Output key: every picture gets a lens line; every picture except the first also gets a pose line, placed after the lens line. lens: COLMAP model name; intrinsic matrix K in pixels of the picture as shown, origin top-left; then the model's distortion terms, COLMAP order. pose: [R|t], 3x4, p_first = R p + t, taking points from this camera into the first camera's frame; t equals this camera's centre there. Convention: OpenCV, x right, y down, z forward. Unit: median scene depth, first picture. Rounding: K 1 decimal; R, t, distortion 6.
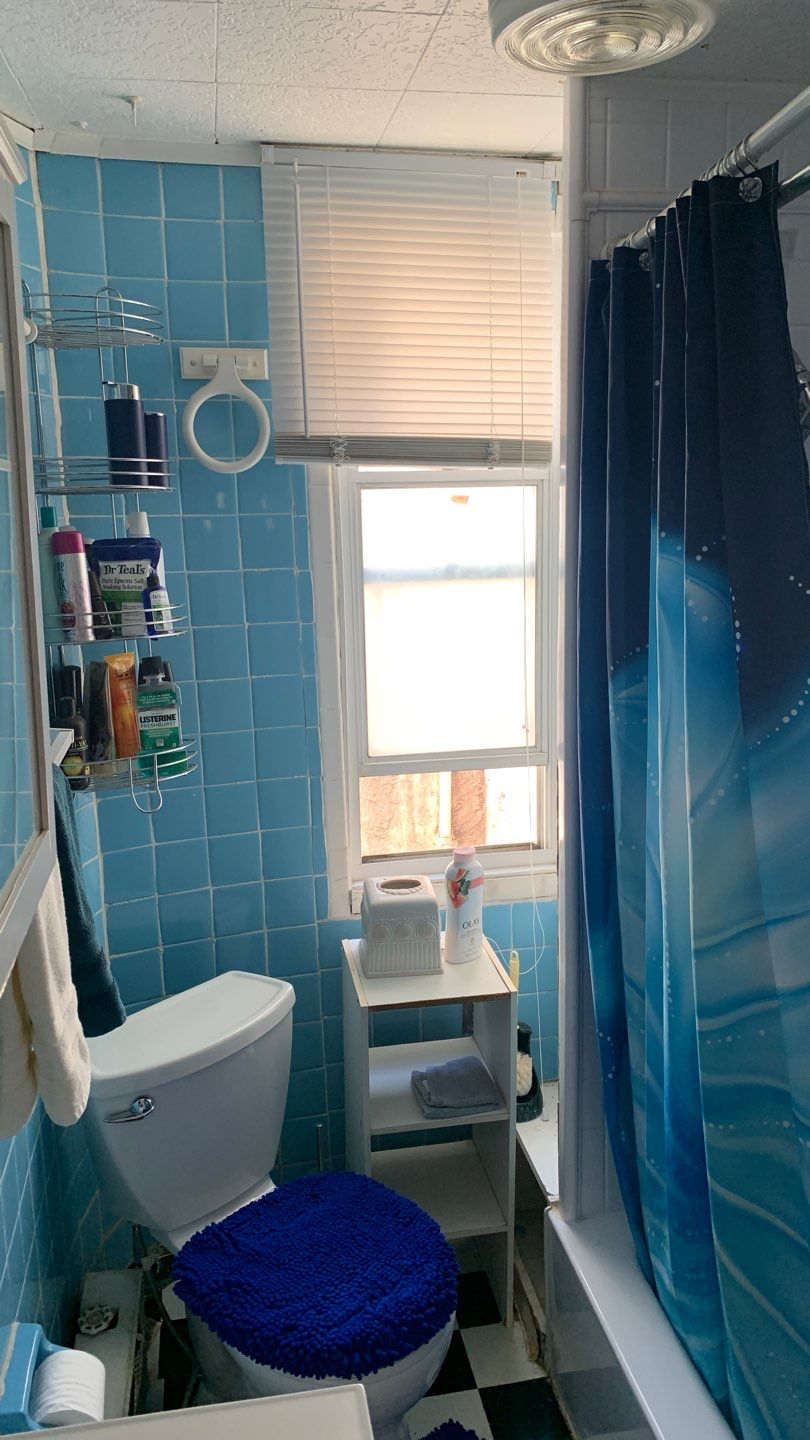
lens RADIAL K [[1089.9, 0, 407.5], [0, 1089.9, 716.0], [0, 0, 1]] dist [0.049568, -0.065144]
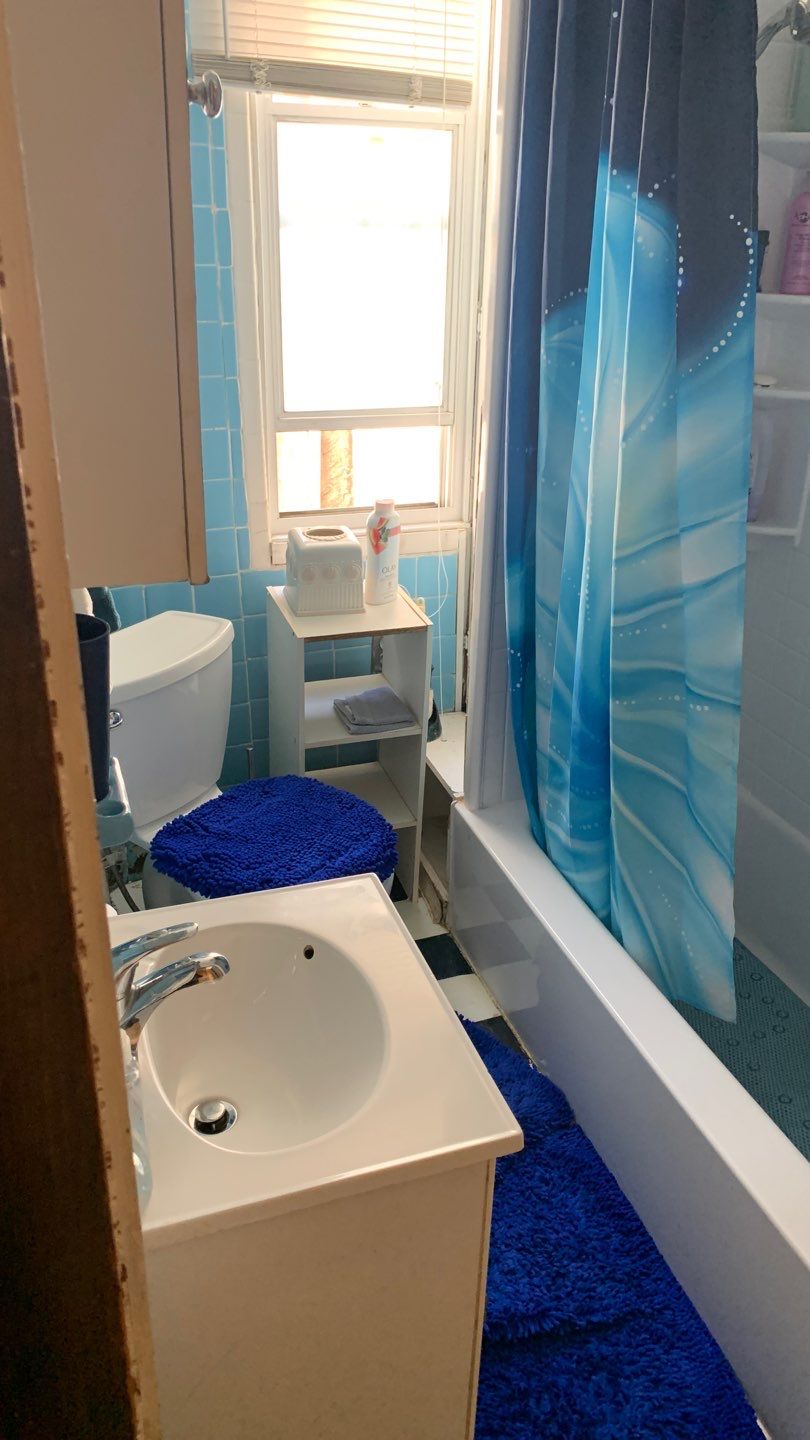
lens RADIAL K [[1089.9, 0, 423.0], [0, 1089.9, 715.6], [0, 0, 1]] dist [0.049568, -0.065144]
pose [[0.984501, -0.027005, 0.173286, -0.119097], [-0.018454, 0.966637, 0.255483, 0.060221], [-0.174404, -0.254722, 0.951157, -0.105854]]
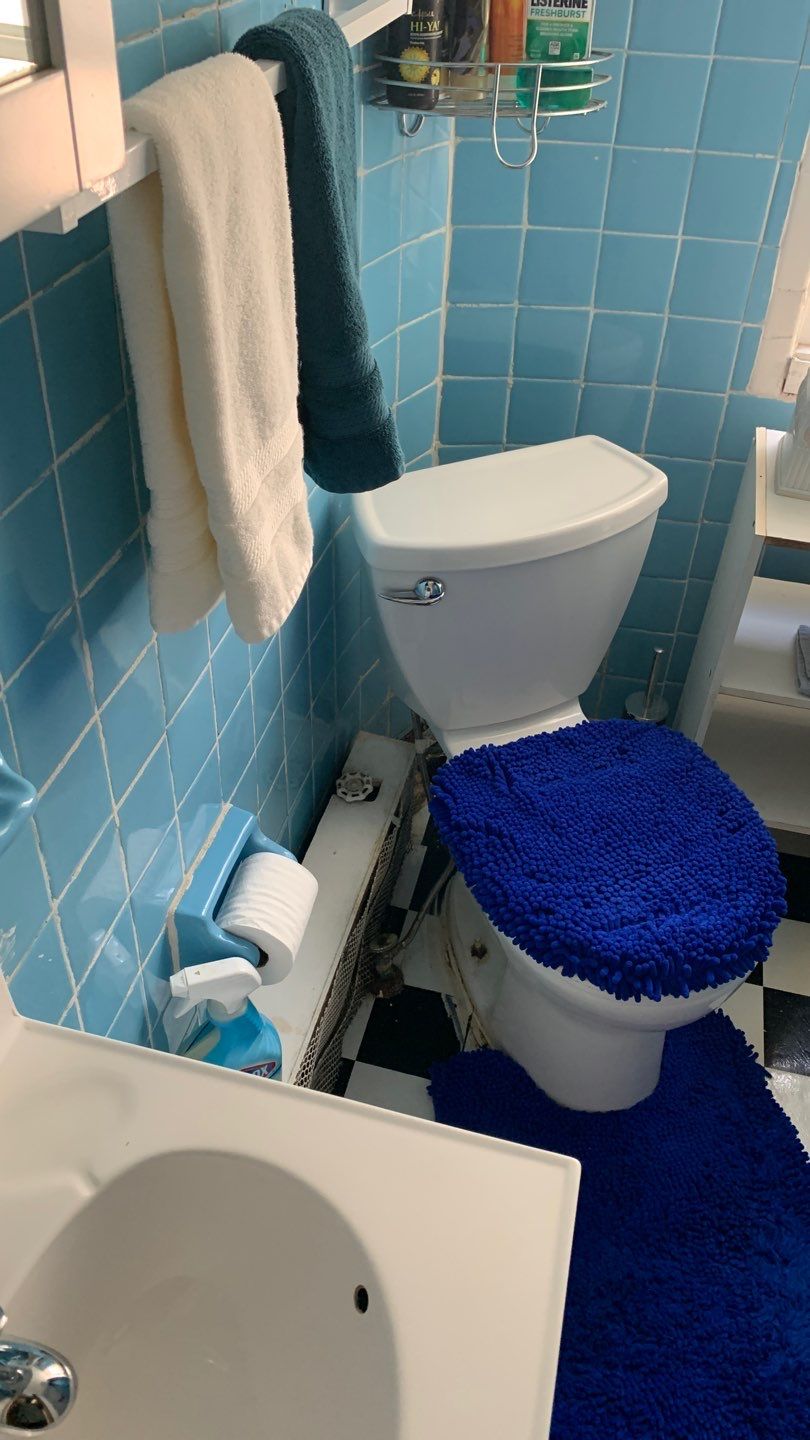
lens RADIAL K [[1089.9, 0, 426.9], [0, 1089.9, 693.0], [0, 0, 1]] dist [0.049568, -0.065144]
pose [[0.917359, 0.300672, -0.260862, -0.023928], [-0.140992, 0.858277, 0.493439, 0.043178], [0.372255, -0.415881, 0.829741, 0.329319]]
